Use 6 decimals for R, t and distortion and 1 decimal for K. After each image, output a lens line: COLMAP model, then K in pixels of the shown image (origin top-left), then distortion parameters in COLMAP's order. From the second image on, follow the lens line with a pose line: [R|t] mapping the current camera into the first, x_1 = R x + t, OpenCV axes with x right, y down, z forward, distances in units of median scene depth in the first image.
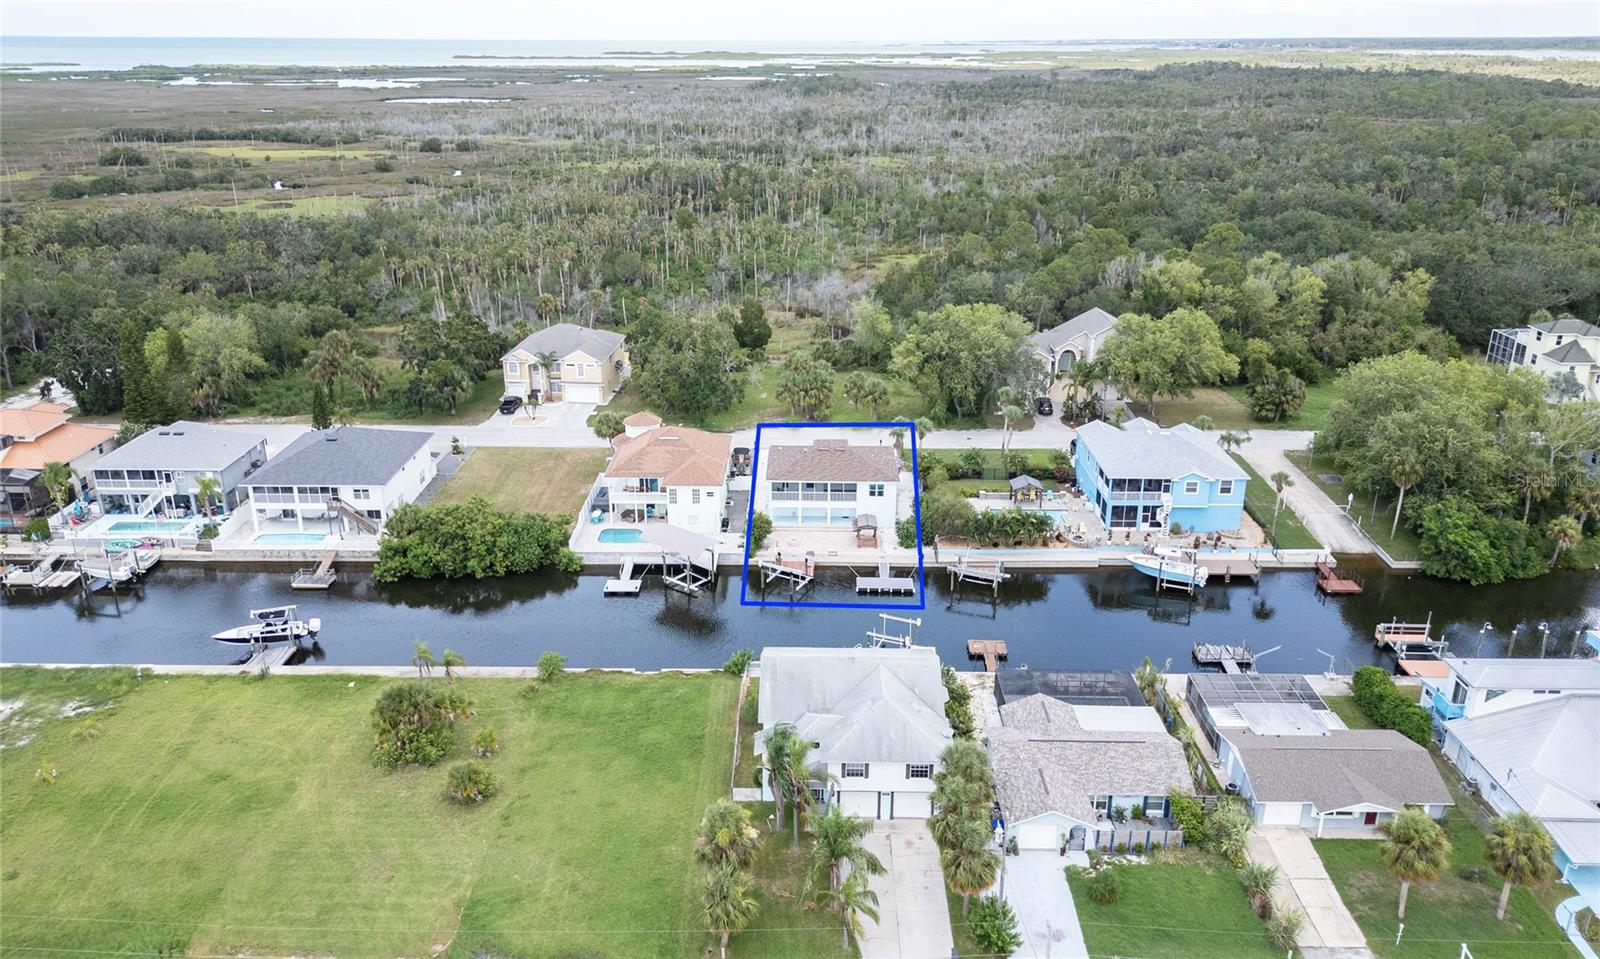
lens RADIAL K [[1105.8, 0, 800.0], [0, 1105.8, 479.5], [0, 0, 1]] dist [0.060498, -0.061135]
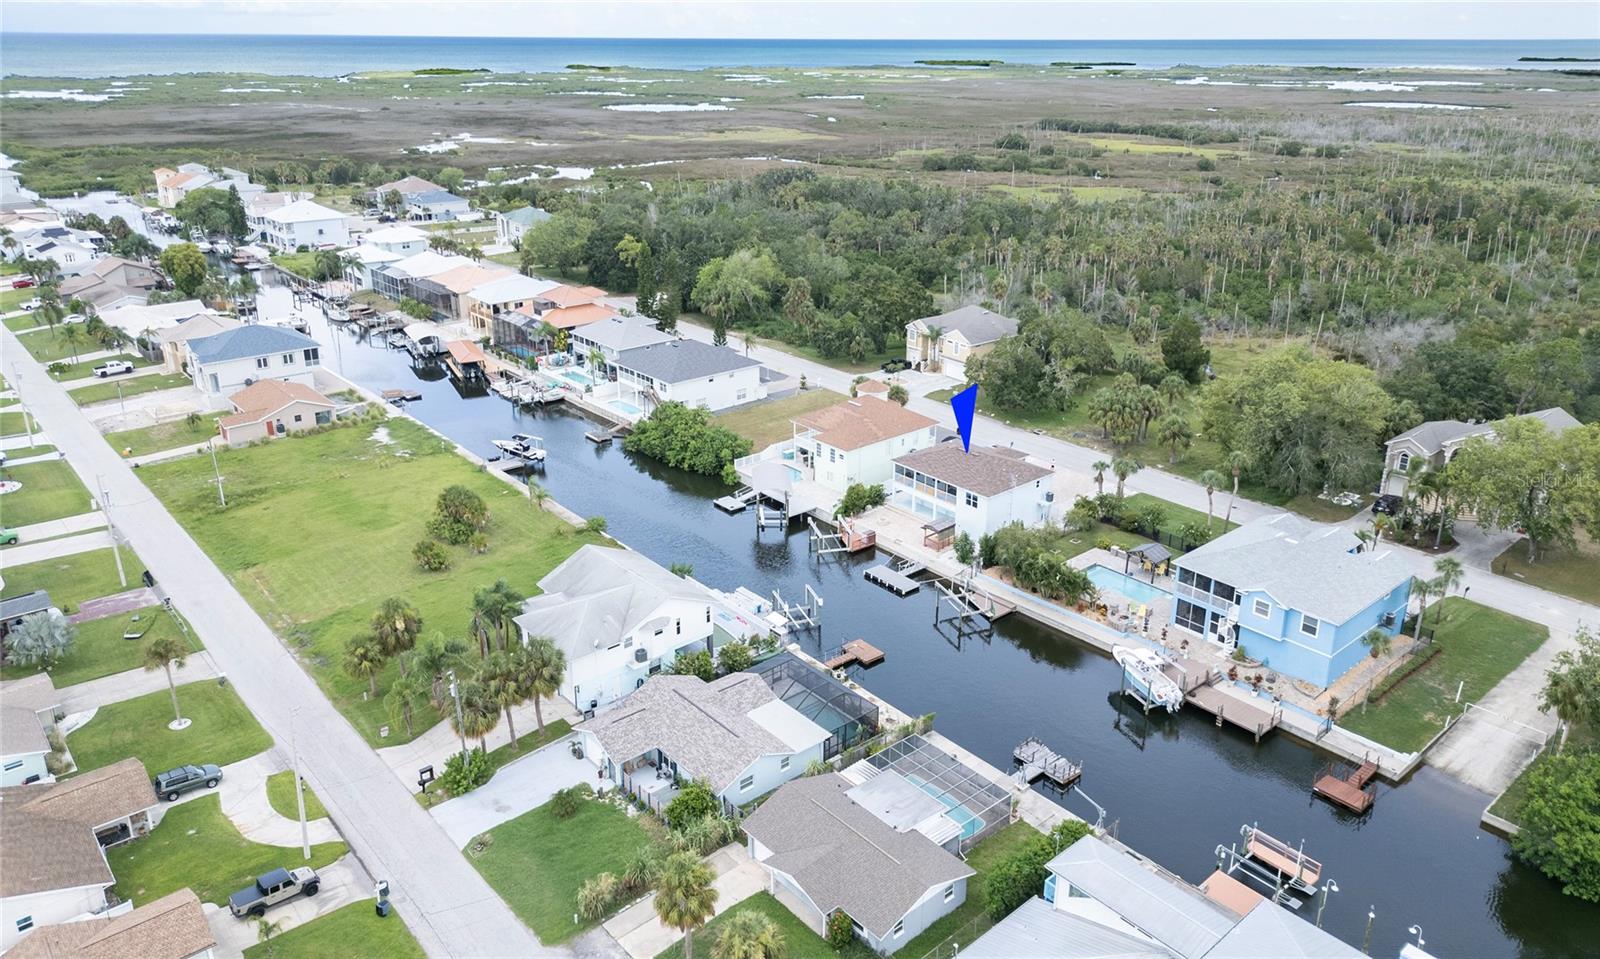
lens RADIAL K [[1105.8, 0, 800.0], [0, 1105.8, 479.5], [0, 0, 1]] dist [0.060498, -0.061135]
pose [[0.662216, 0.277660, -0.695971, 0.654725], [-0.278449, 0.953487, 0.115453, -0.079603], [0.695656, 0.117337, 0.708728, 0.197817]]
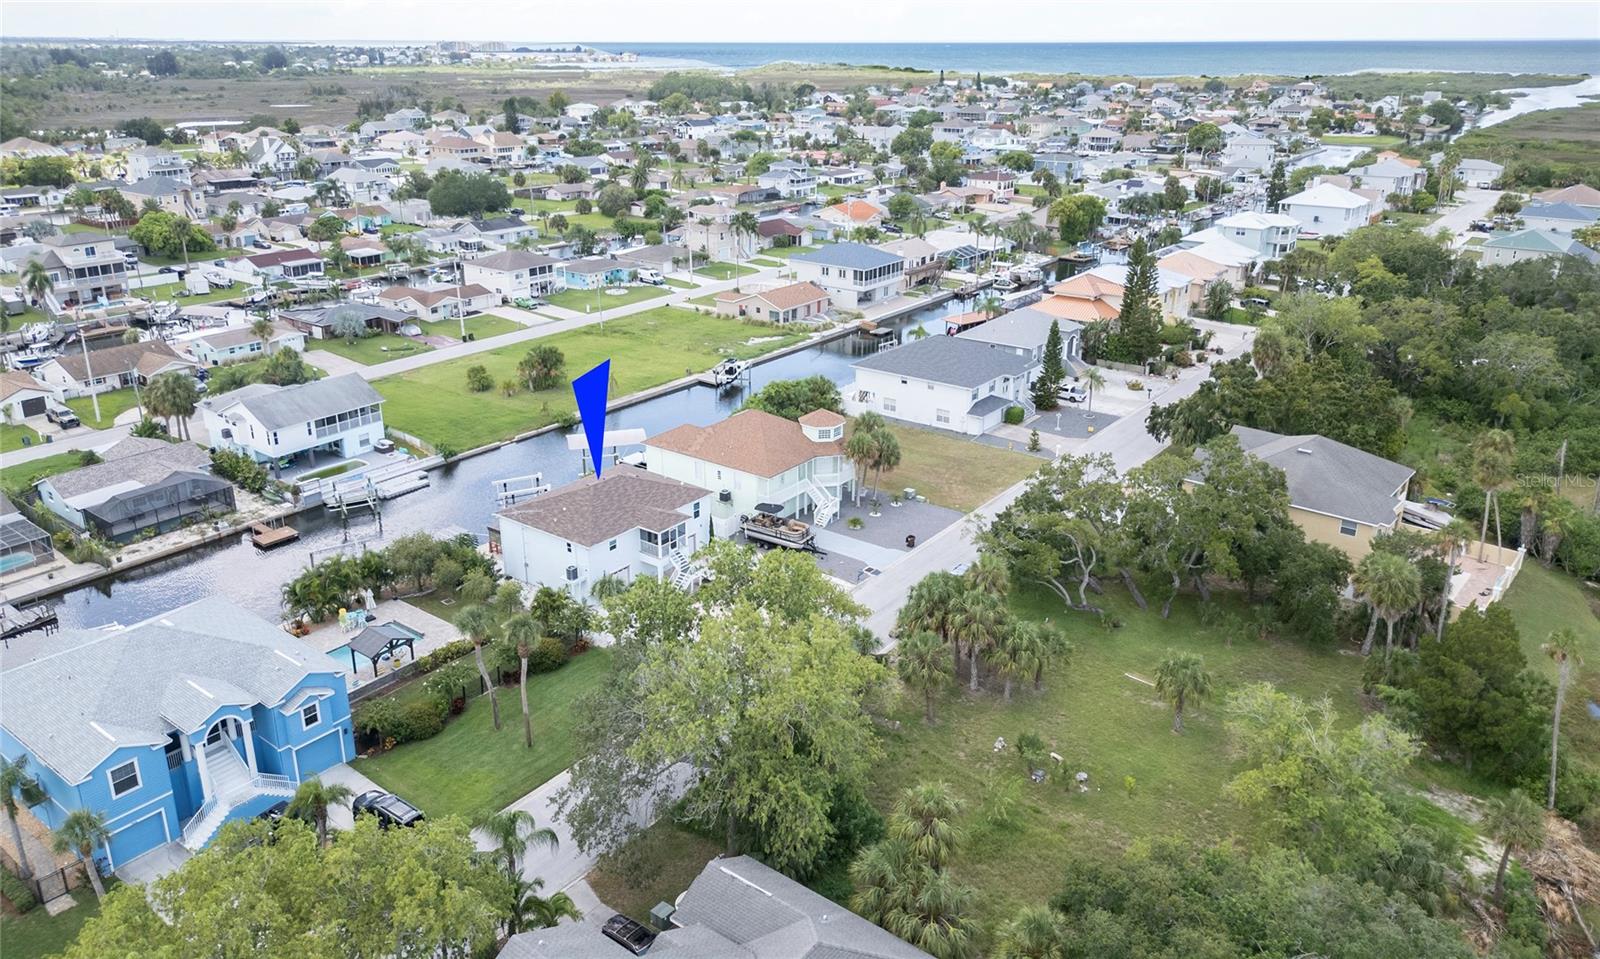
lens RADIAL K [[1105.8, 0, 800.0], [0, 1105.8, 479.5], [0, 0, 1]] dist [0.060498, -0.061135]
pose [[-0.595807, 0.292737, -0.747877, 0.538108], [-0.299010, 0.783407, 0.544855, -0.503937], [0.745391, 0.548251, -0.379228, 1.446380]]
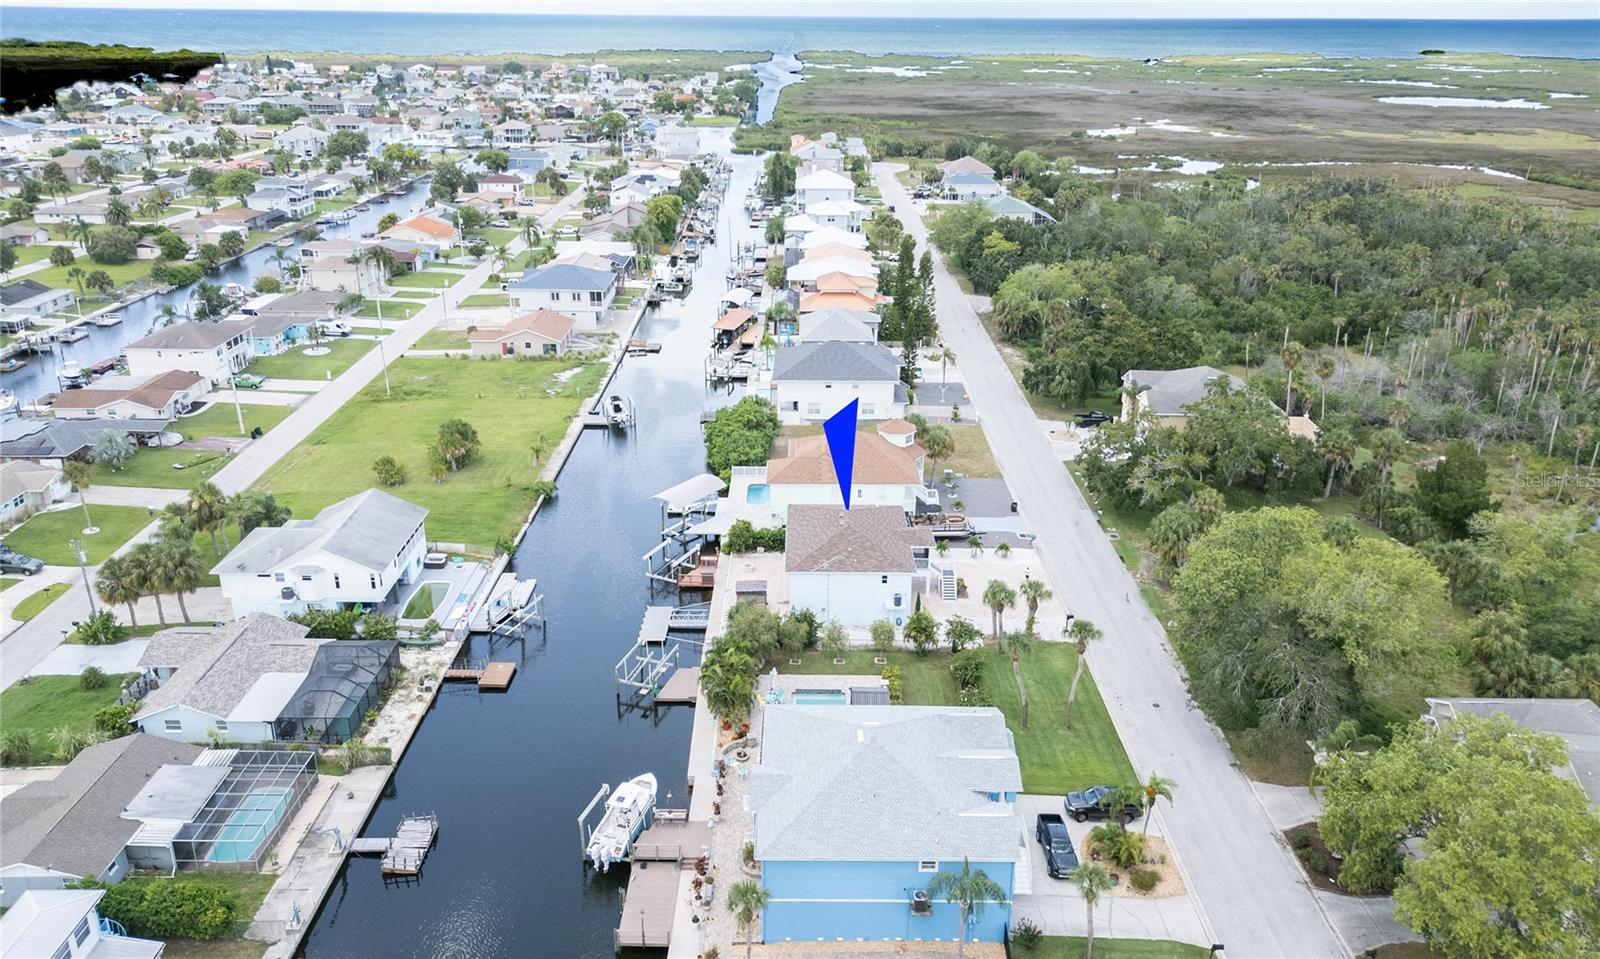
lens RADIAL K [[1105.8, 0, 800.0], [0, 1105.8, 479.5], [0, 0, 1]] dist [0.060498, -0.061135]
pose [[0.010706, 0.383929, -0.923300, 0.813494], [-0.375730, 0.857235, 0.352101, -0.346409], [0.926667, 0.343143, 0.153431, 0.868188]]
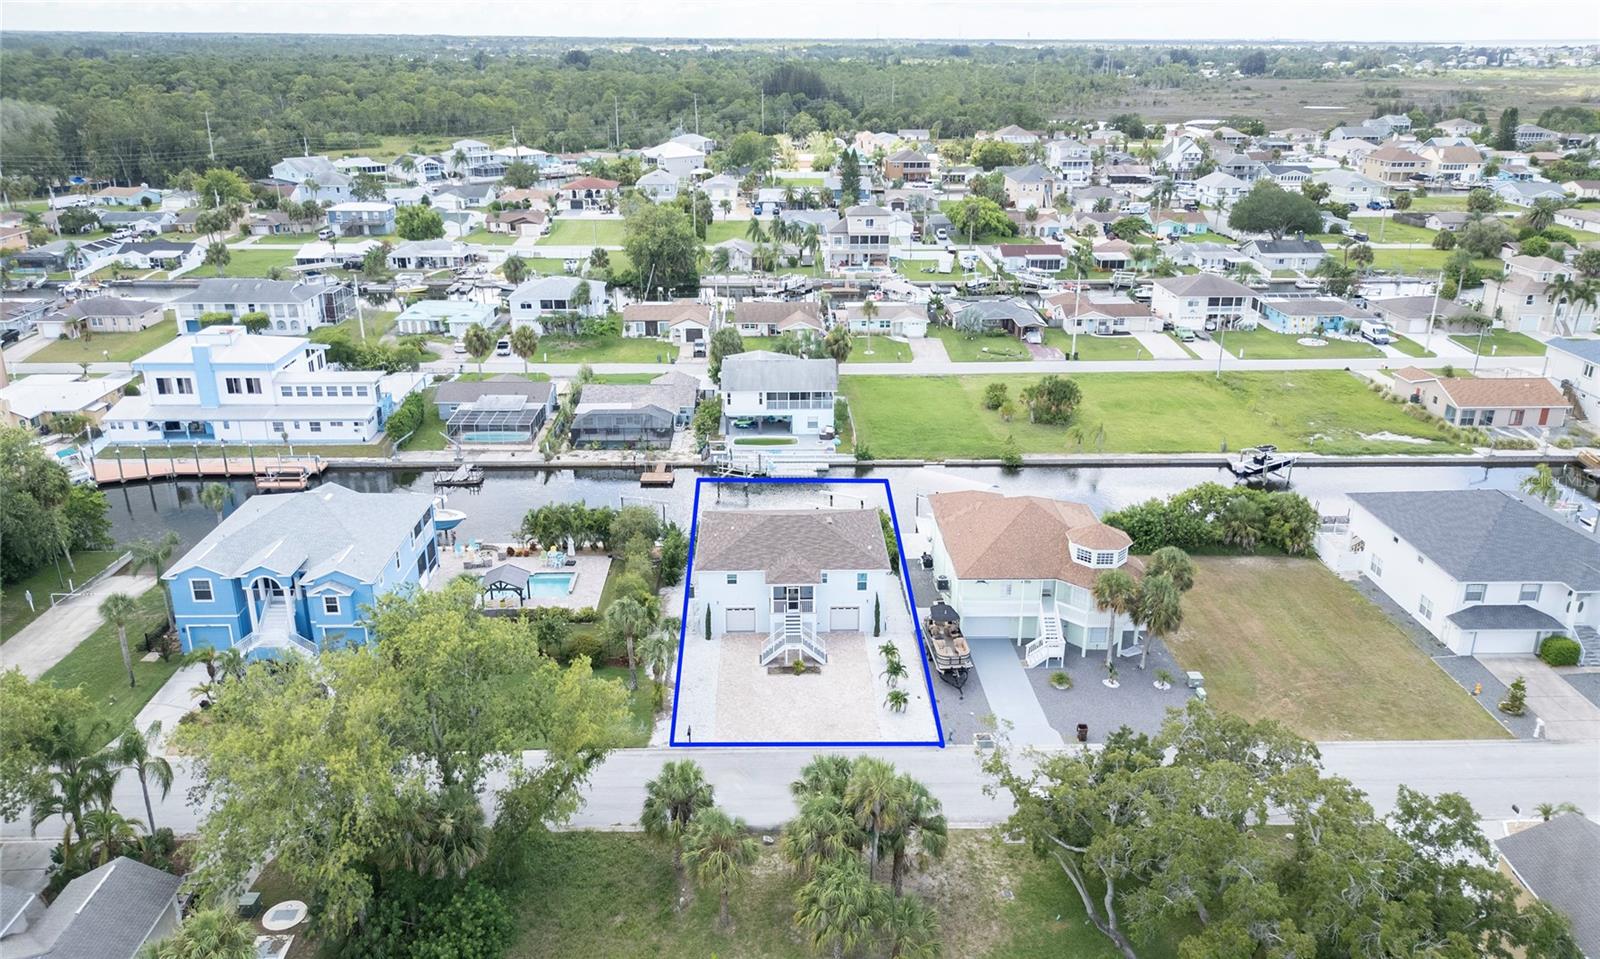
lens RADIAL K [[1105.8, 0, 800.0], [0, 1105.8, 479.5], [0, 0, 1]] dist [0.060498, -0.061135]
pose [[-0.999191, 0.011635, -0.038489, 0.054024], [-0.017936, 0.727736, 0.685623, -0.550312], [0.035987, 0.685759, -0.726939, 1.558521]]
